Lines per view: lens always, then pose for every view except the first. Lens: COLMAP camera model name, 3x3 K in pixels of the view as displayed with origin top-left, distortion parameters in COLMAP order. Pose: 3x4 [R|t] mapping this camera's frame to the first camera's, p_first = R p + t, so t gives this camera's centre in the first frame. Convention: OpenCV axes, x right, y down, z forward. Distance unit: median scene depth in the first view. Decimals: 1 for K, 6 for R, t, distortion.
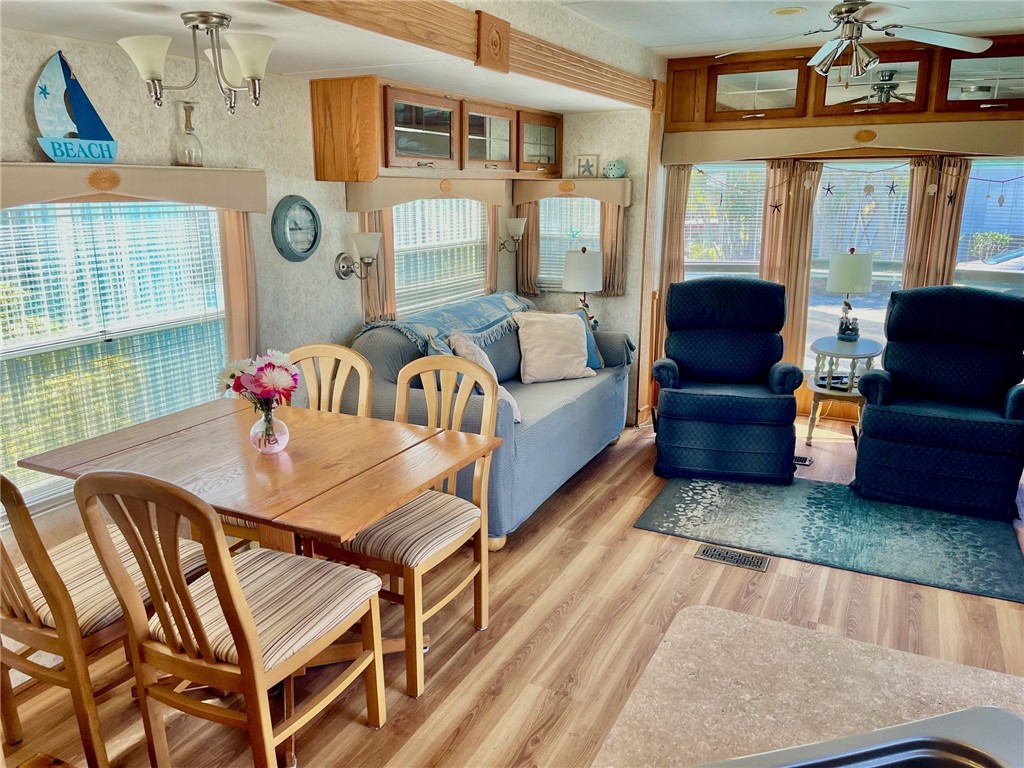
lens RADIAL K [[795.1, 0, 509.9], [0, 795.1, 388.5], [0, 0, 1]] dist [0.002867, -0.010684]
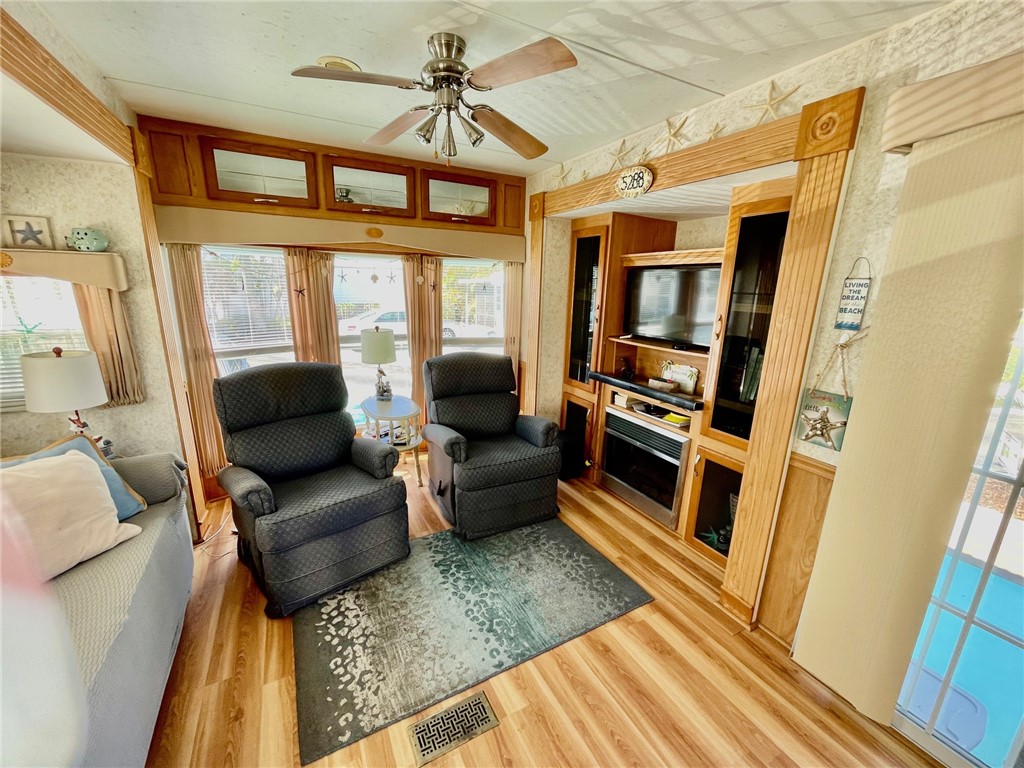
lens RADIAL K [[414.2, 0, 507.5], [0, 414.2, 391.2], [0, 0, 1]] dist [0.001813, 0.001335]
pose [[0.581452, -0.185718, 0.792100, 0.026495], [0.170446, 0.979799, 0.104608, -0.114519], [-0.795526, 0.074186, 0.601360, 0.479832]]
